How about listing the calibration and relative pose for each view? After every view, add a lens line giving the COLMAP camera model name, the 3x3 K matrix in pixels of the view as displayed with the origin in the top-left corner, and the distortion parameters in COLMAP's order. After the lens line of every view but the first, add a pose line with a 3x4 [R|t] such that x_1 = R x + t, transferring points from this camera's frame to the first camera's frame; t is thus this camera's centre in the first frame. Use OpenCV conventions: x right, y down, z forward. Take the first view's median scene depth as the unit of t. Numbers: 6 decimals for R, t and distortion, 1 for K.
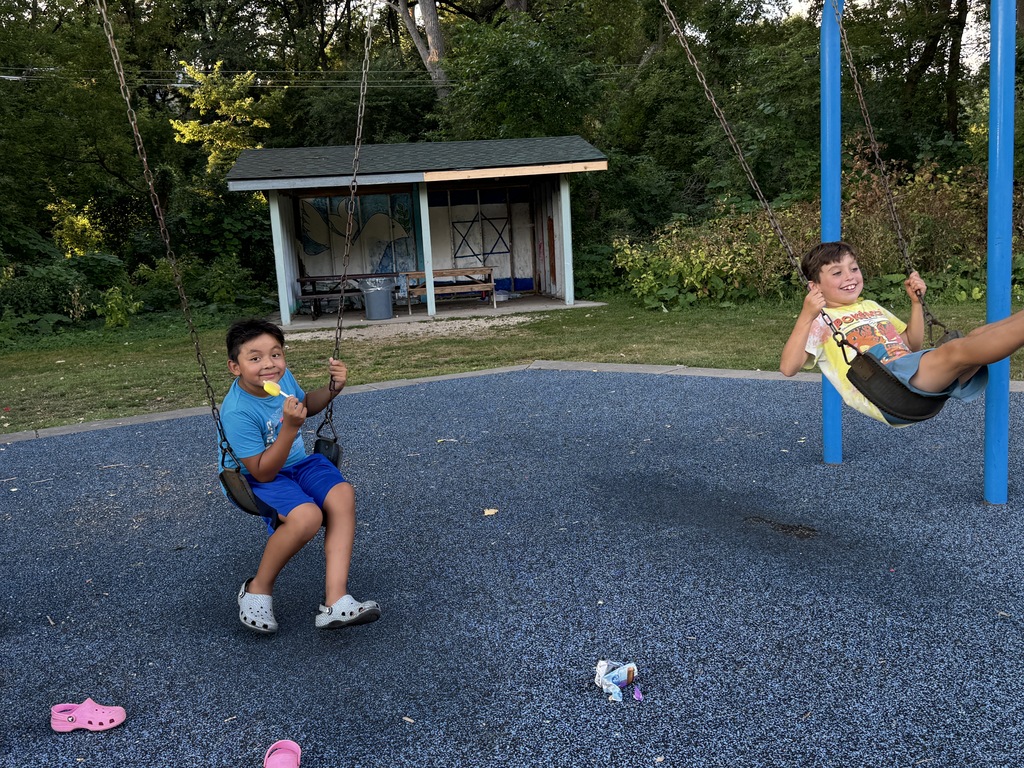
lens RADIAL K [[1057.7, 0, 512.0], [0, 1057.7, 384.0], [0, 0, 1]] dist [0.011946, -0.000969]
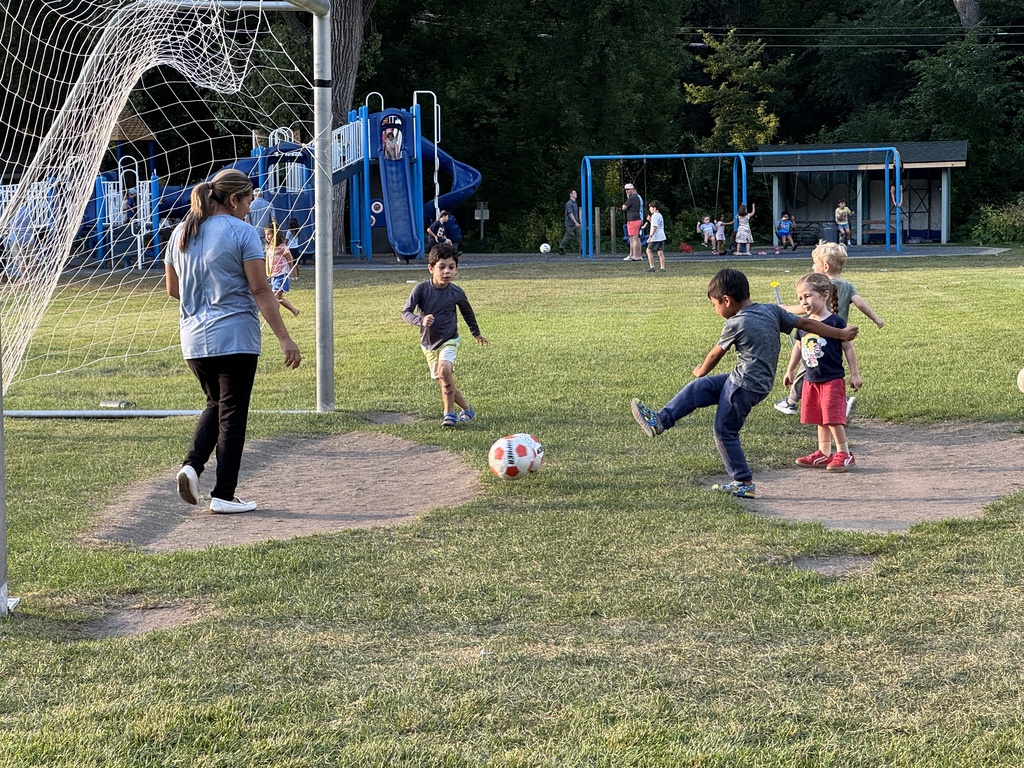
lens RADIAL K [[2531.2, 0, 512.0], [0, 2531.2, 384.0], [0, 0, 1]] dist [0.863001, -0.090907]
pose [[0.951912, 0.075188, -0.297002, 0.548763], [-0.093591, 0.994443, -0.048214, 0.350879], [0.291727, 0.073692, 0.953659, -2.669805]]
